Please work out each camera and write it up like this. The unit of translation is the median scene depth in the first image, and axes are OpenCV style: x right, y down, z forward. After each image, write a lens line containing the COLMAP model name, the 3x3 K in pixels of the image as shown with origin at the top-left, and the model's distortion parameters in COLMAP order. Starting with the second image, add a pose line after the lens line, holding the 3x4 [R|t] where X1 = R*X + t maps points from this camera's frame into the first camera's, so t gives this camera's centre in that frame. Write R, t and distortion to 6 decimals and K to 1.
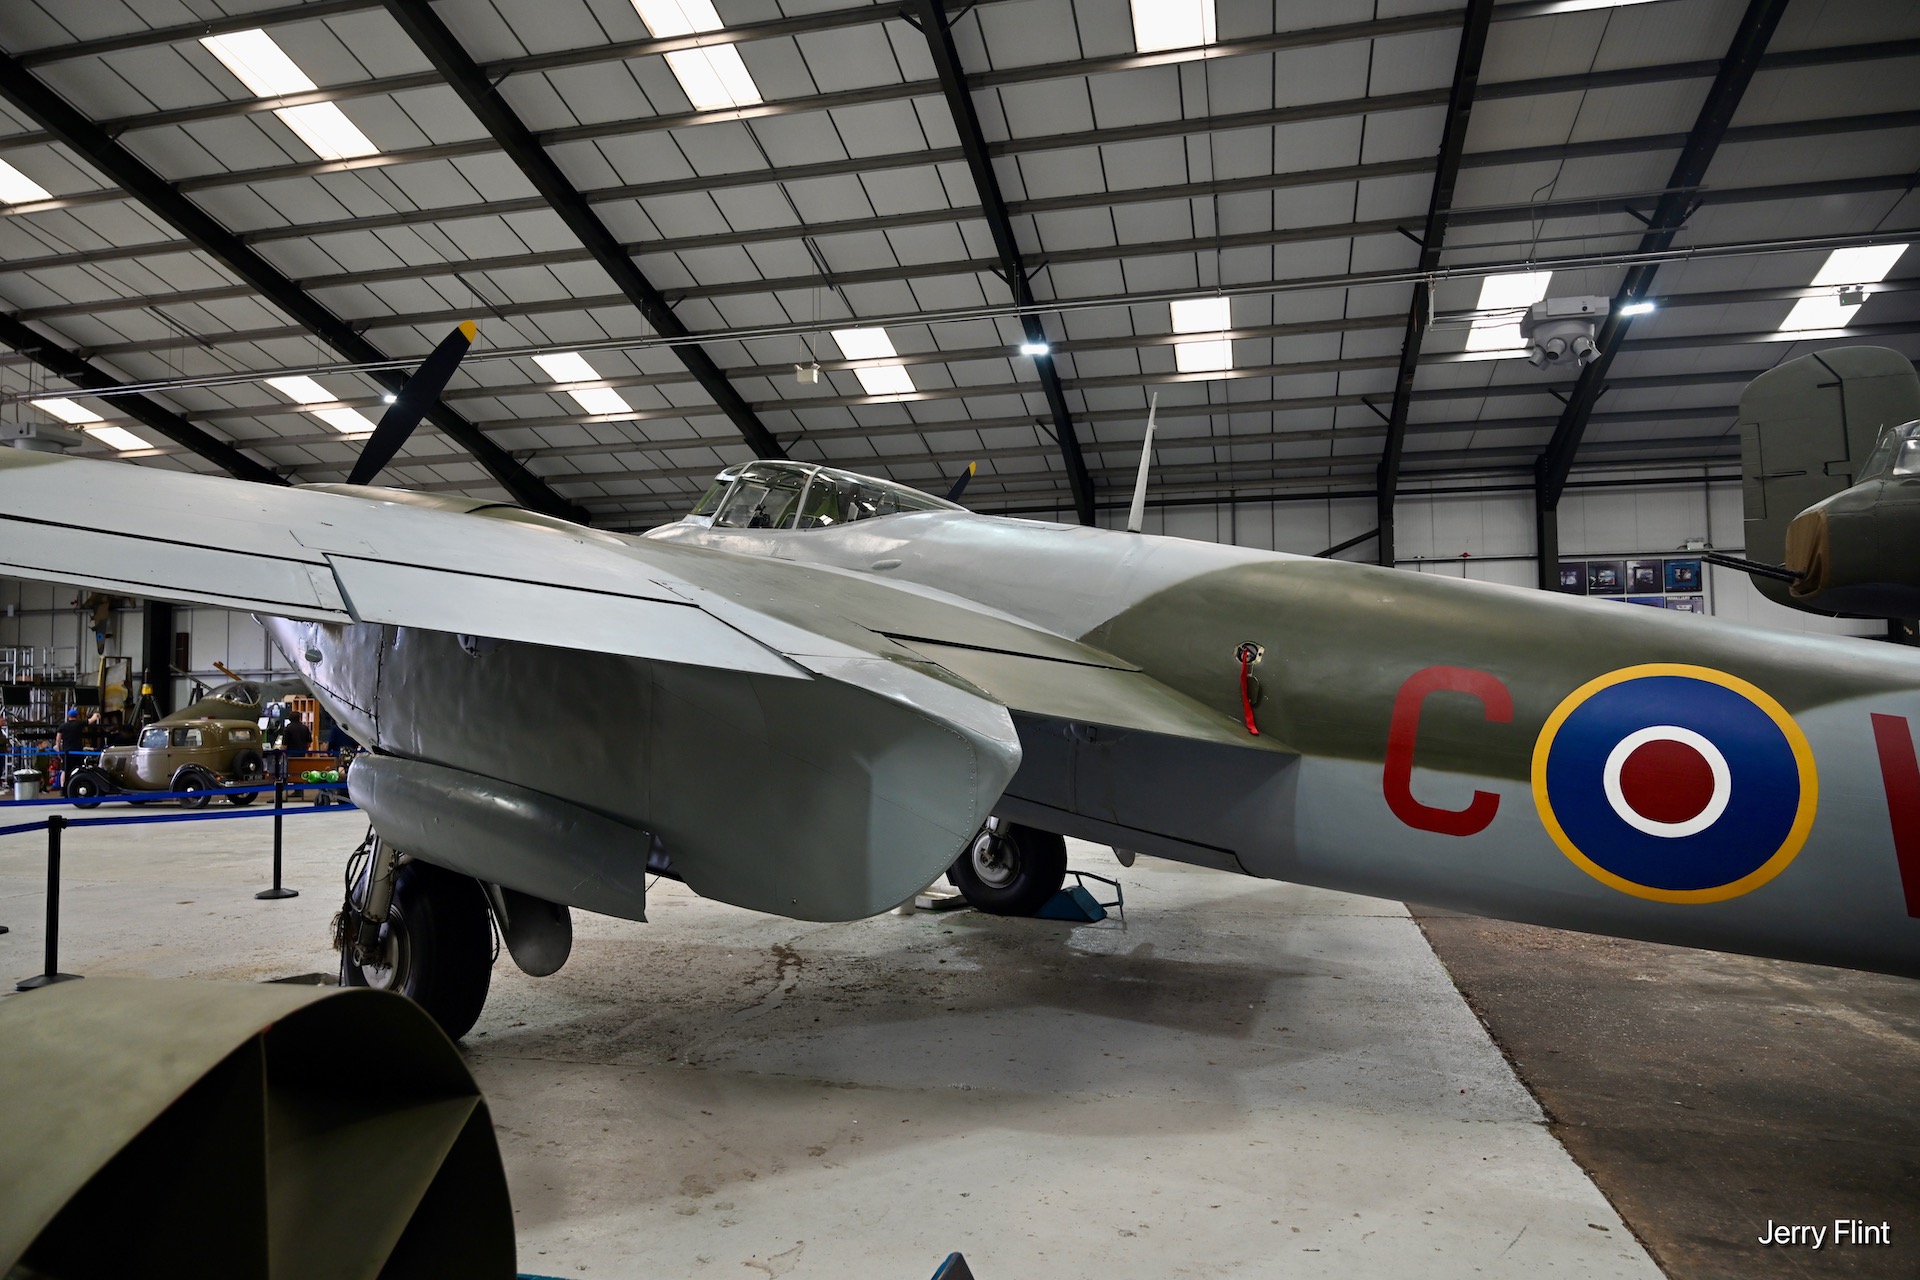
lens RADIAL K [[1296.3, 0, 958.9], [0, 1296.3, 649.6], [0, 0, 1]] dist [-0.002796, 0.000395]
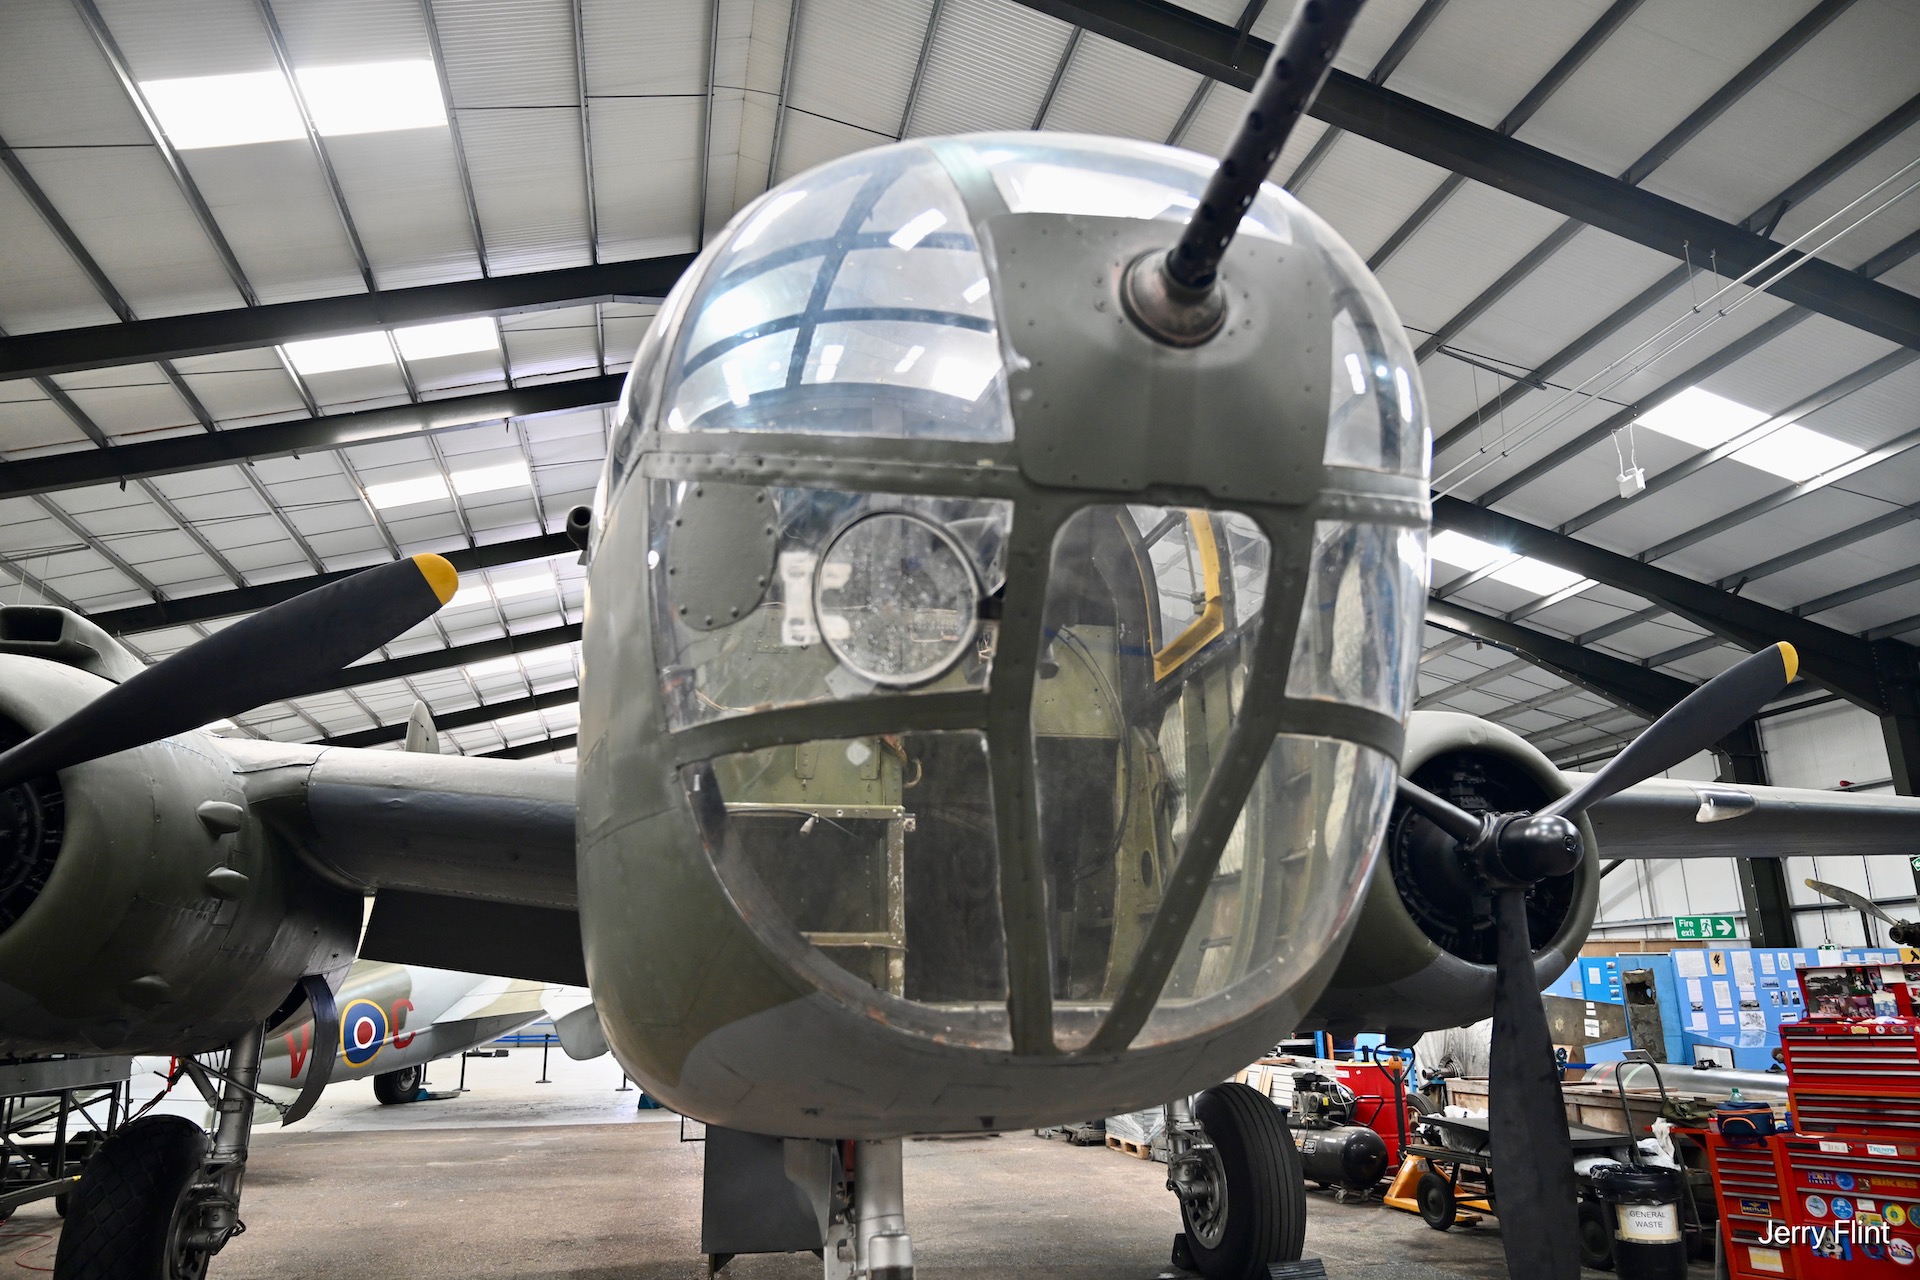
lens RADIAL K [[1296.3, 0, 958.9], [0, 1296.3, 649.6], [0, 0, 1]] dist [-0.002796, 0.000395]
pose [[0.451642, -0.233344, -0.861145, 0.069490], [0.055993, 0.970704, -0.233665, 0.021337], [0.890441, 0.057315, 0.451476, 0.519336]]
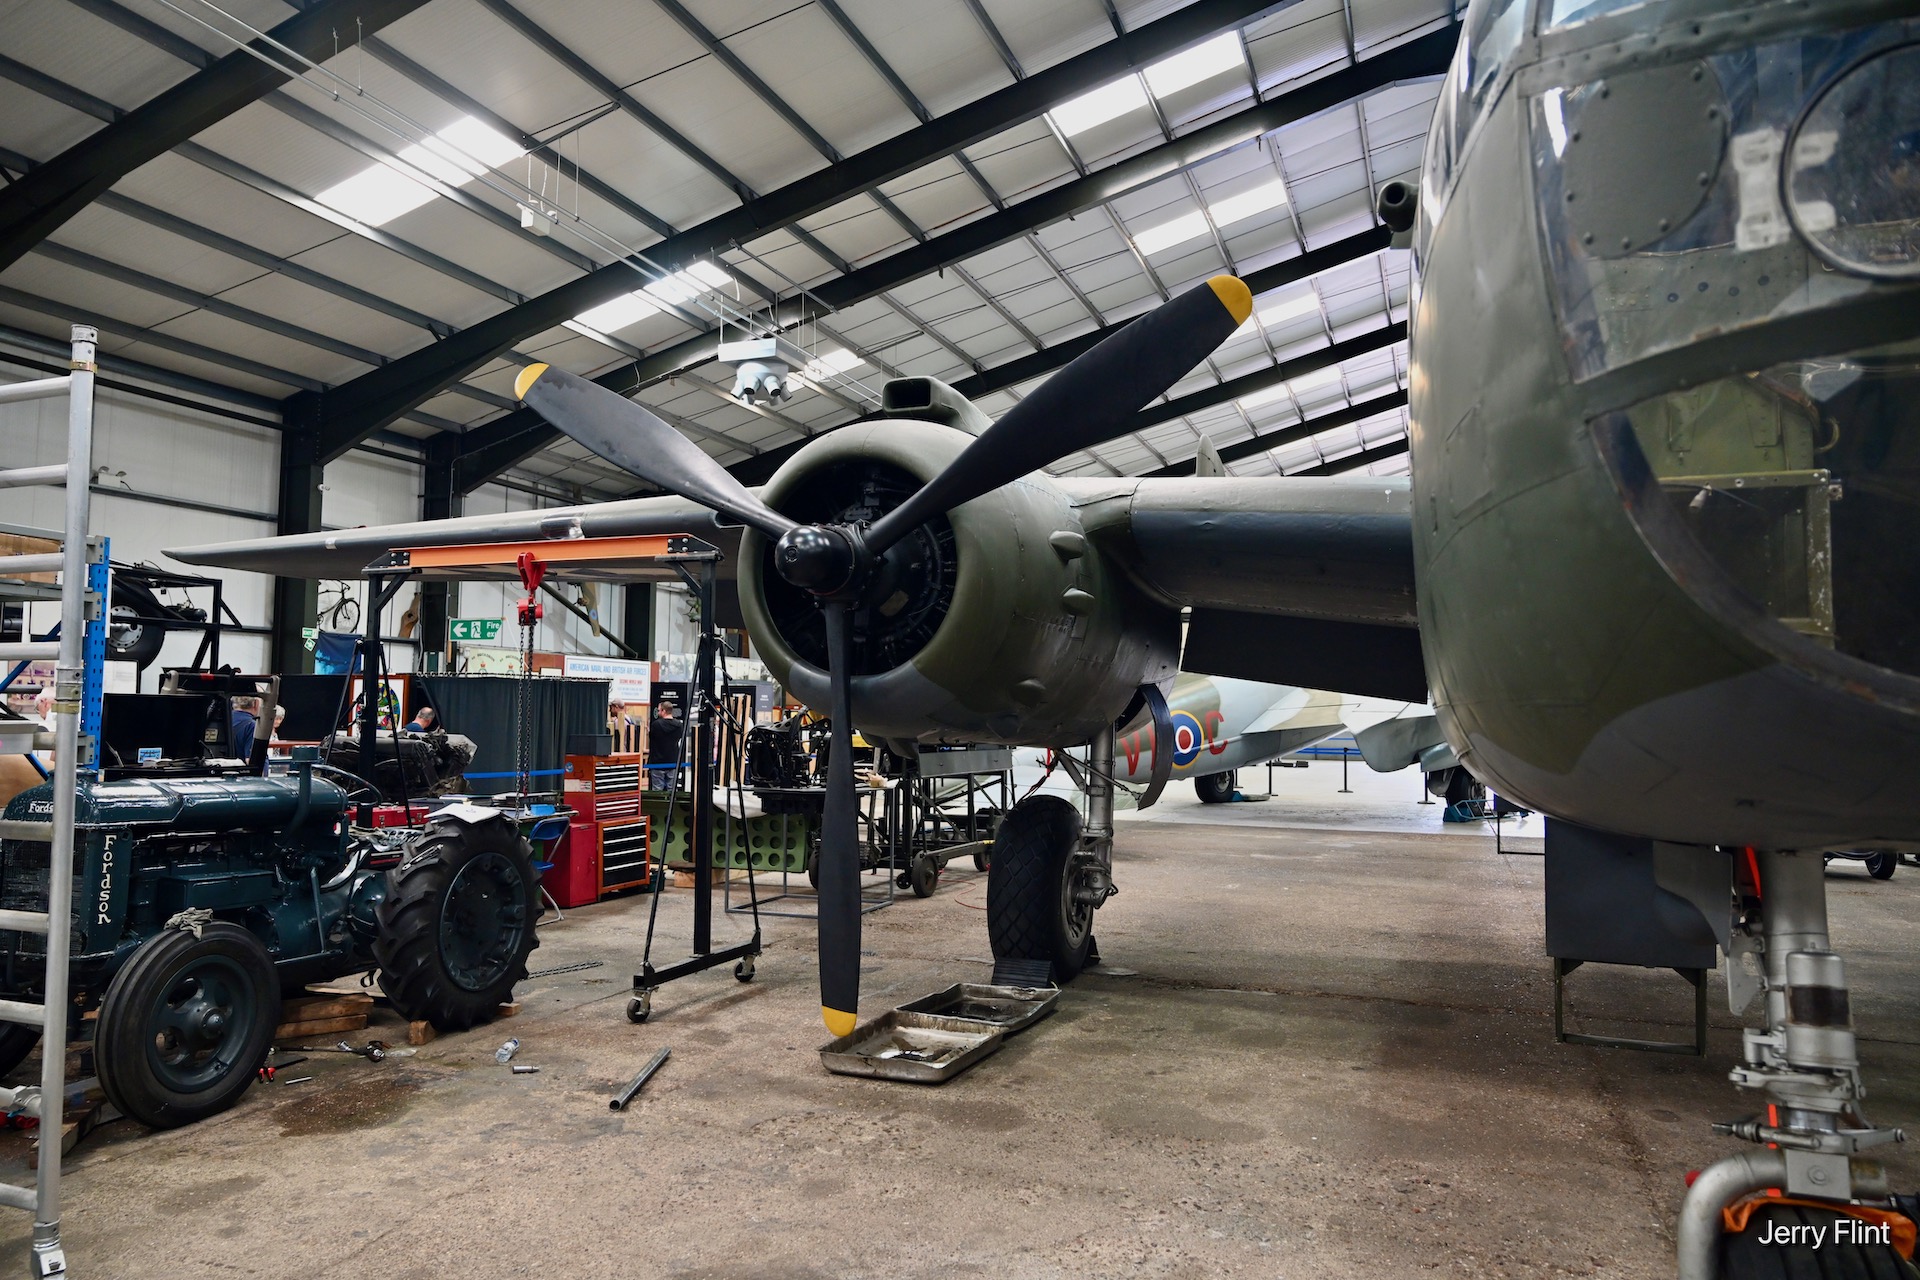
lens RADIAL K [[1297.1, 0, 947.3], [0, 1297.1, 647.4], [0, 0, 1]] dist [0.001616, 0.003966]
pose [[-0.122163, -0.049873, -0.991256, 0.066559], [0.040385, 0.997660, -0.055172, 0.023602], [0.991688, -0.046772, -0.119863, 0.513747]]
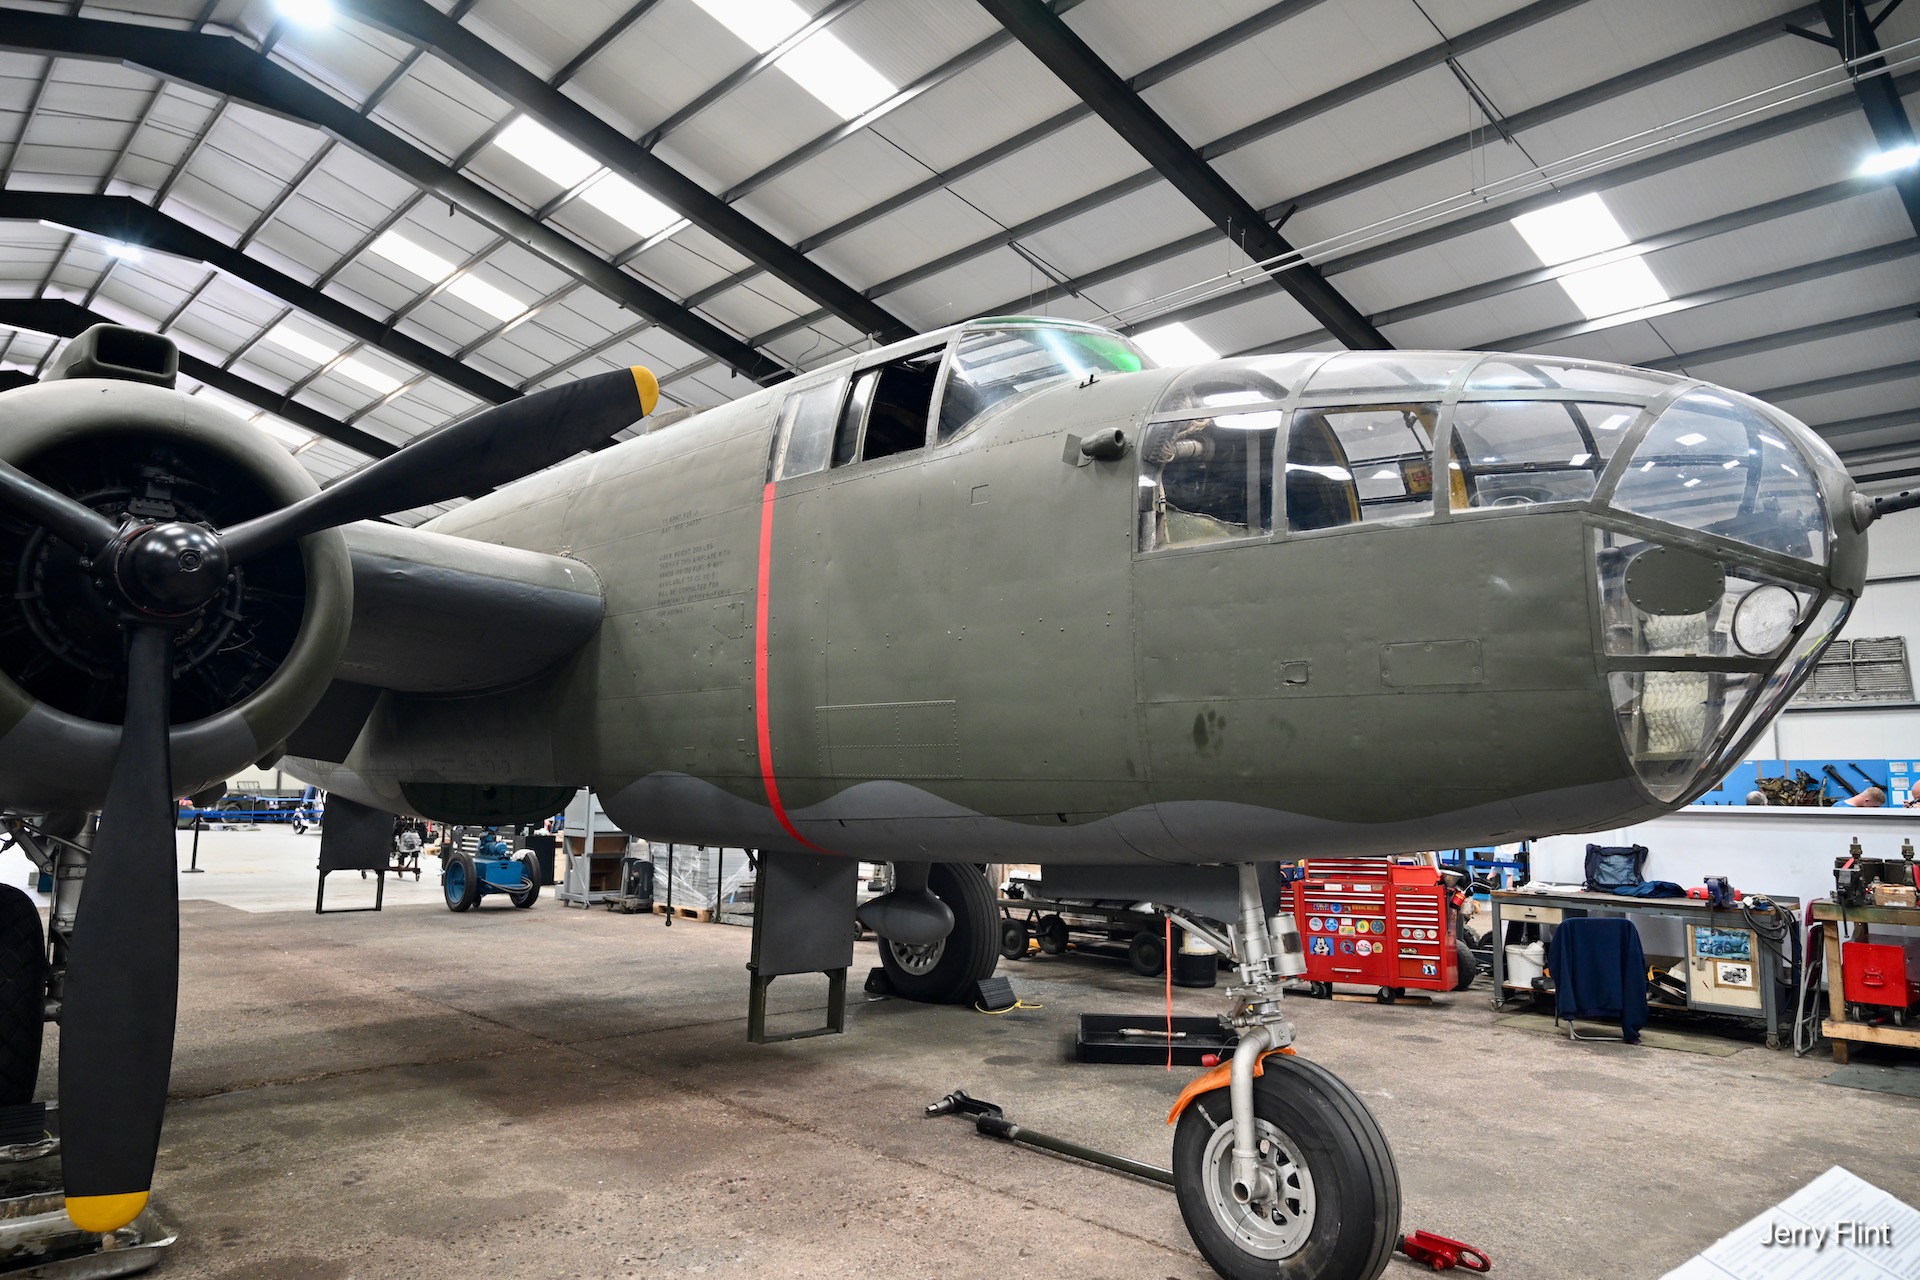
lens RADIAL K [[1296.3, 0, 958.9], [0, 1296.3, 649.6], [0, 0, 1]] dist [-0.002796, 0.000395]
pose [[0.842376, -0.044210, -0.537074, 0.009117], [0.012834, 0.997992, -0.062021, 0.015582], [0.538738, 0.045352, 0.841252, 0.351496]]
